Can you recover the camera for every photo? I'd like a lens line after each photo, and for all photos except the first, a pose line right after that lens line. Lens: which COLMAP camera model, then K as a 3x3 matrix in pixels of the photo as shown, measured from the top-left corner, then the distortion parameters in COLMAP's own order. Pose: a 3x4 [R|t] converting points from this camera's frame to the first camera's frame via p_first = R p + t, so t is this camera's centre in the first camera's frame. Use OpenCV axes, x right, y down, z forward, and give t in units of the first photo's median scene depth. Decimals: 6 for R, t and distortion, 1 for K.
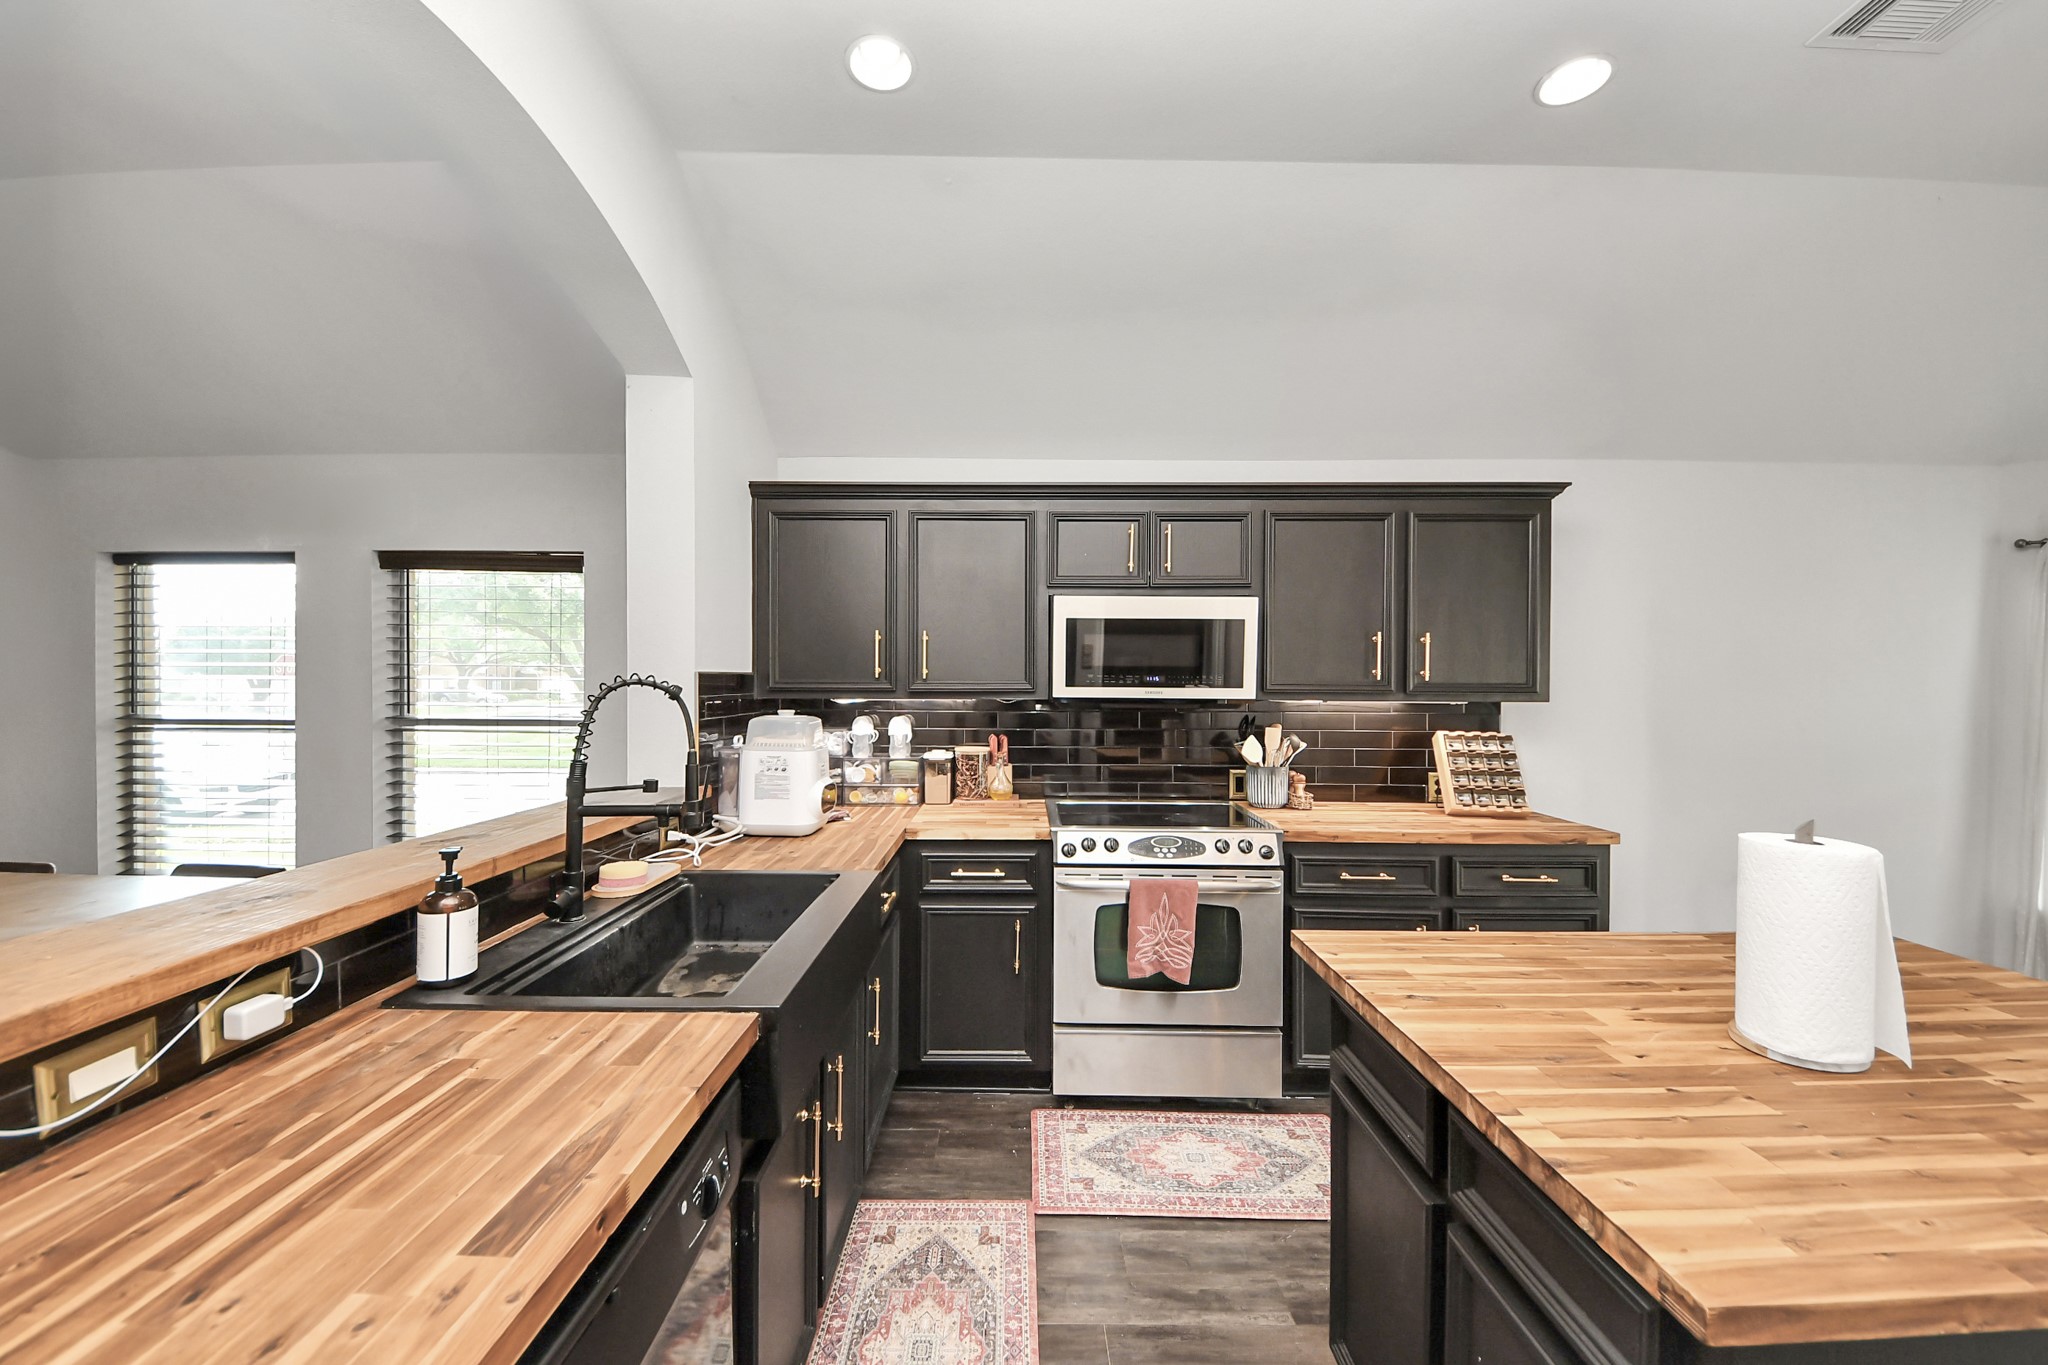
lens RADIAL K [[766.5, 0, 1021.3], [0, 766.5, 678.9], [0, 0, 1]] dist [0.029067, -0.000248]
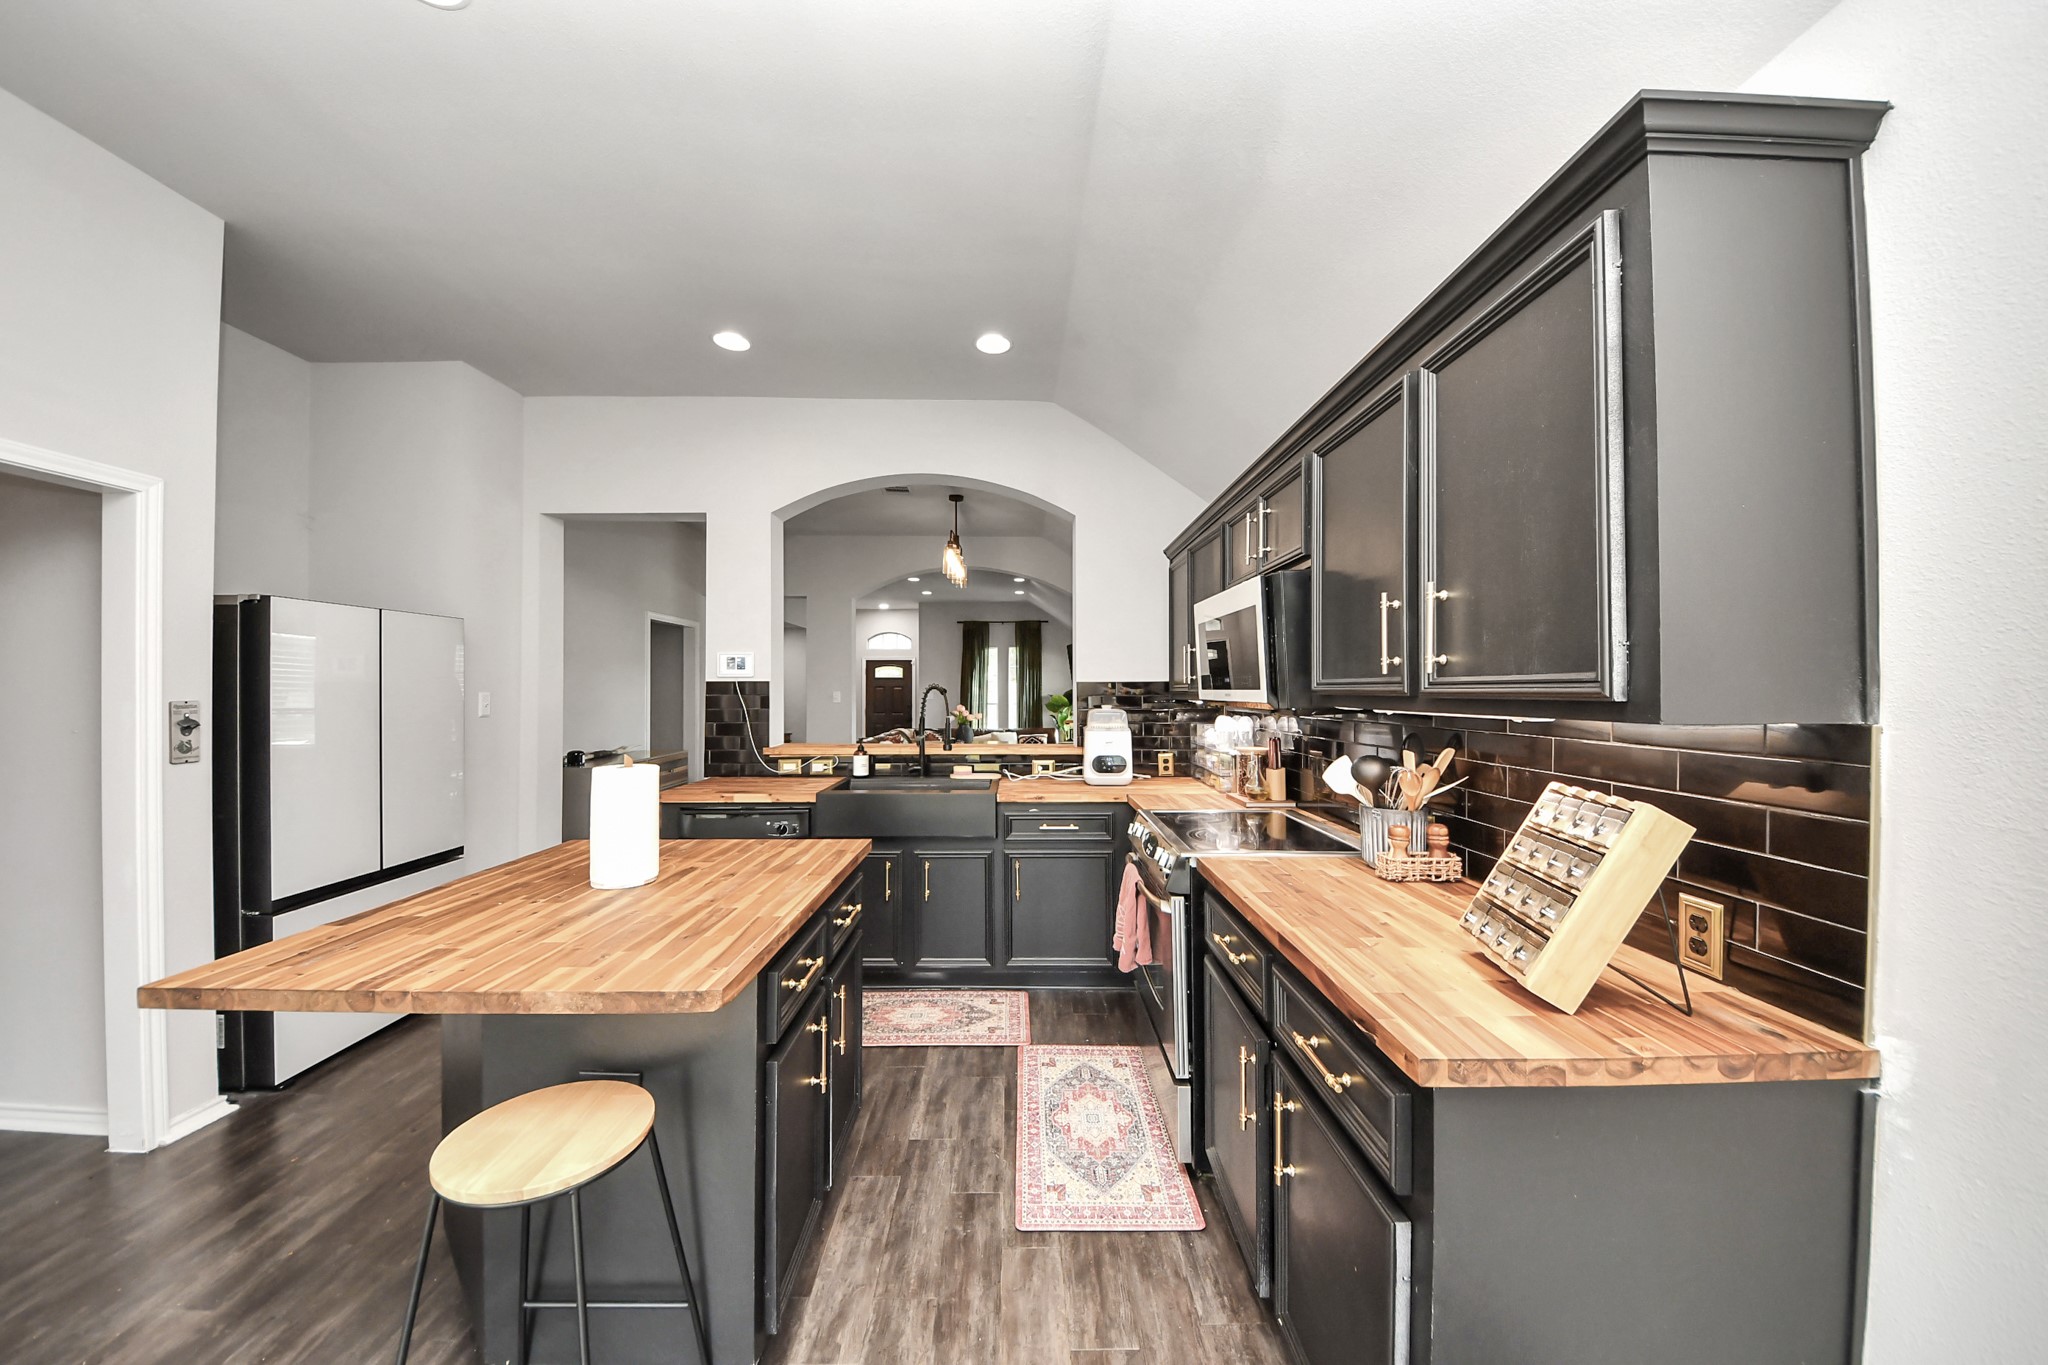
lens RADIAL K [[732.7, 0, 1024.0], [0, 732.7, 682.5], [0, 0, 1]] dist [0.008273, -0.010357]
pose [[0.003527, -0.013855, -0.999898, 1.009818], [0.005666, 0.999888, -0.013834, 0.013540], [0.999978, -0.005617, 0.003605, 0.722493]]
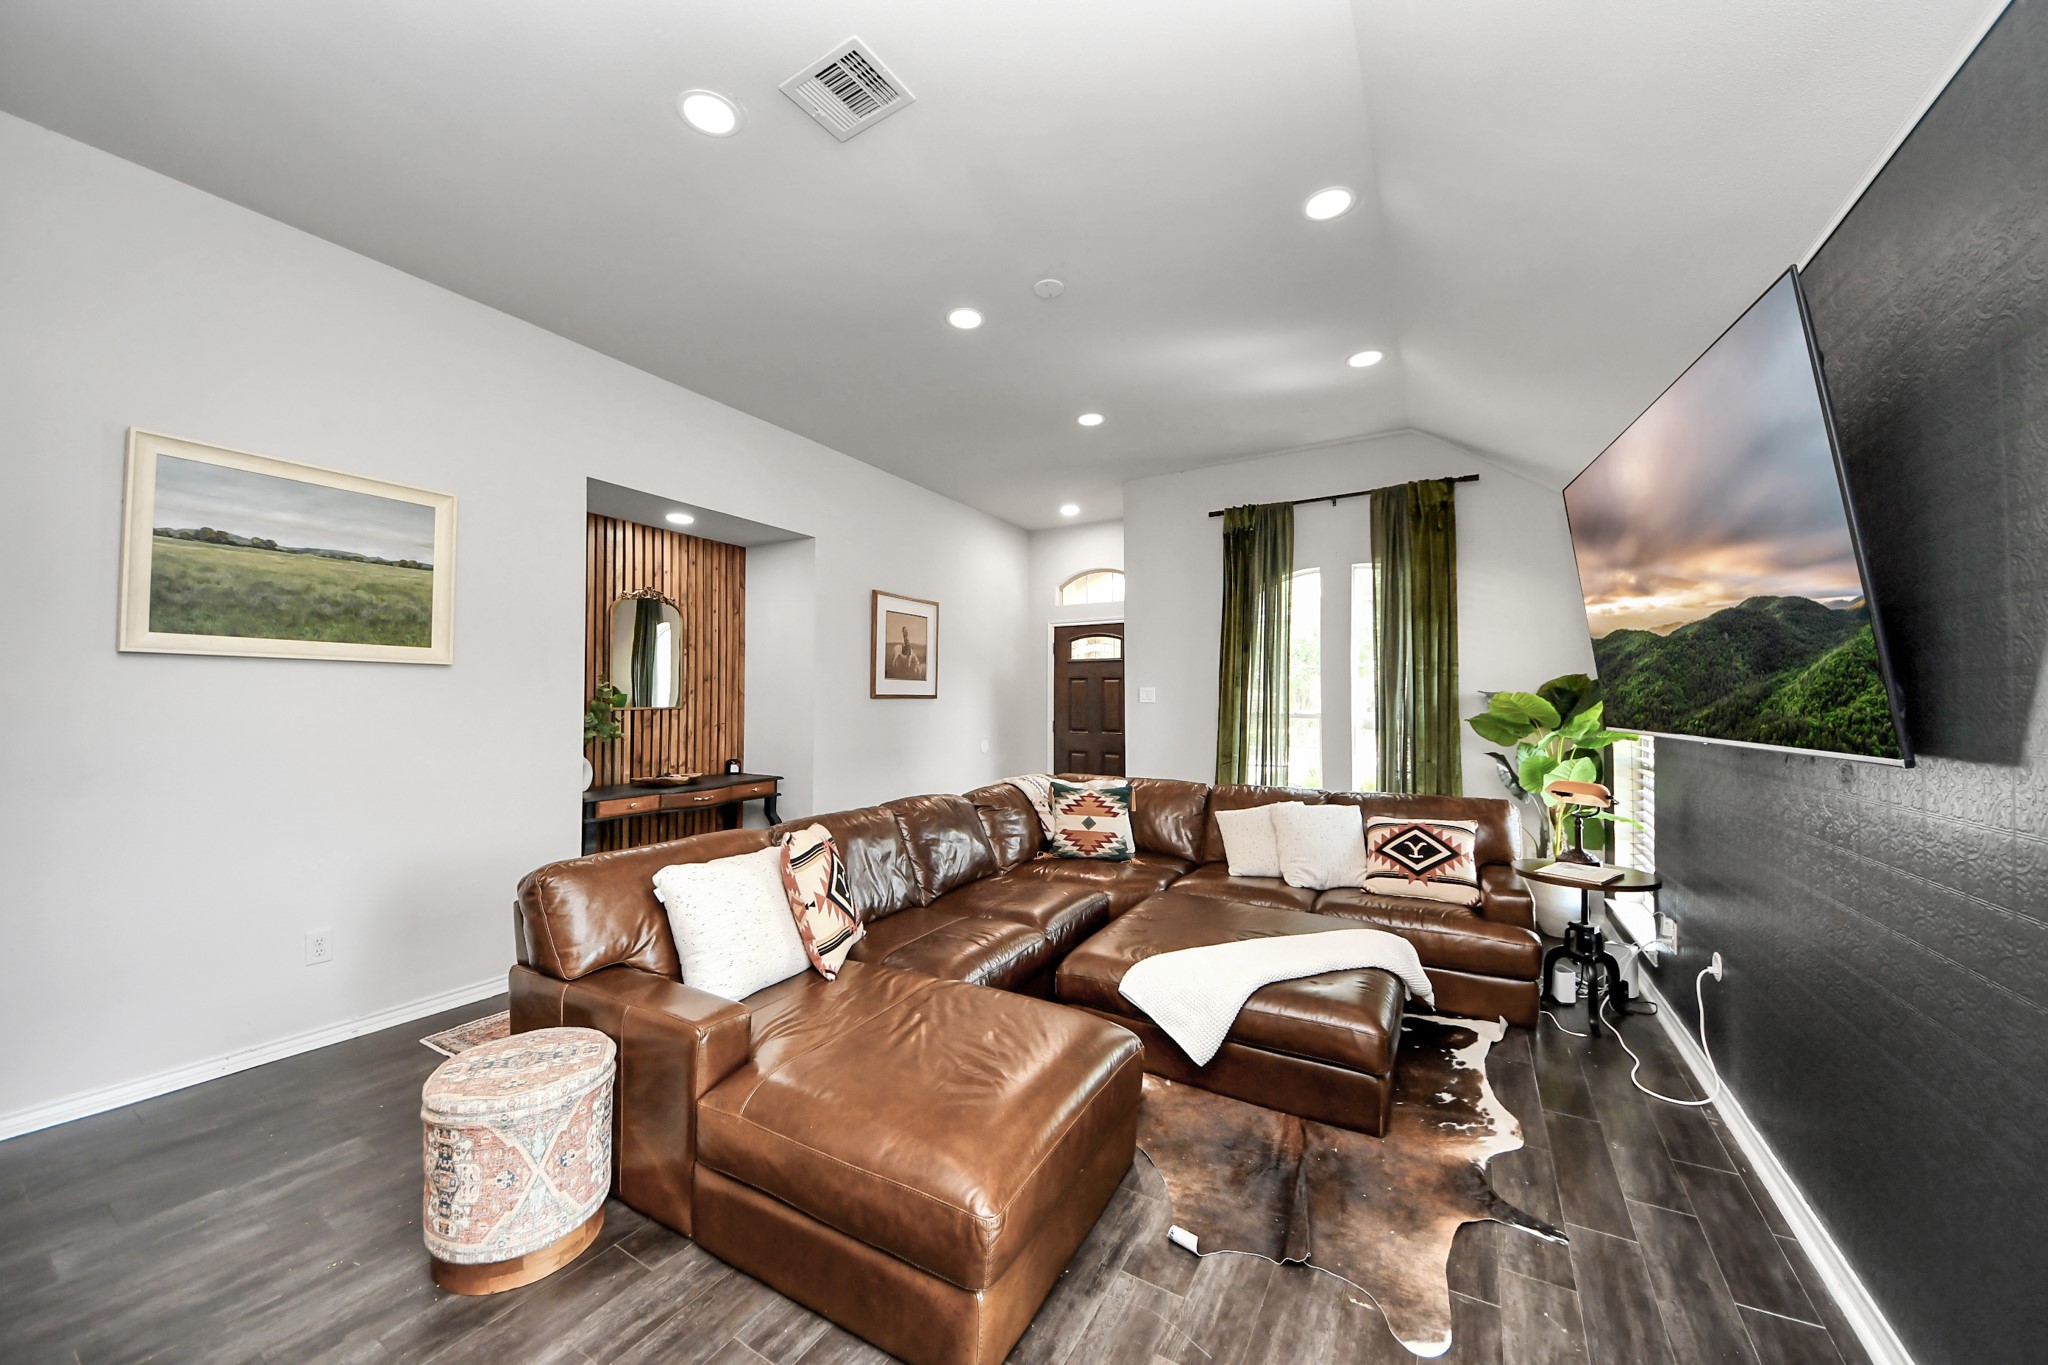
lens RADIAL K [[716.7, 0, 1012.6], [0, 716.7, 686.9], [0, 0, 1]] dist [0.002051, -0.009285]
pose [[-0.515036, -0.015144, -0.857035, -1.442494], [0.002630, 0.999811, -0.019248, 0.038846], [0.857164, -0.012168, -0.514899, 0.809727]]
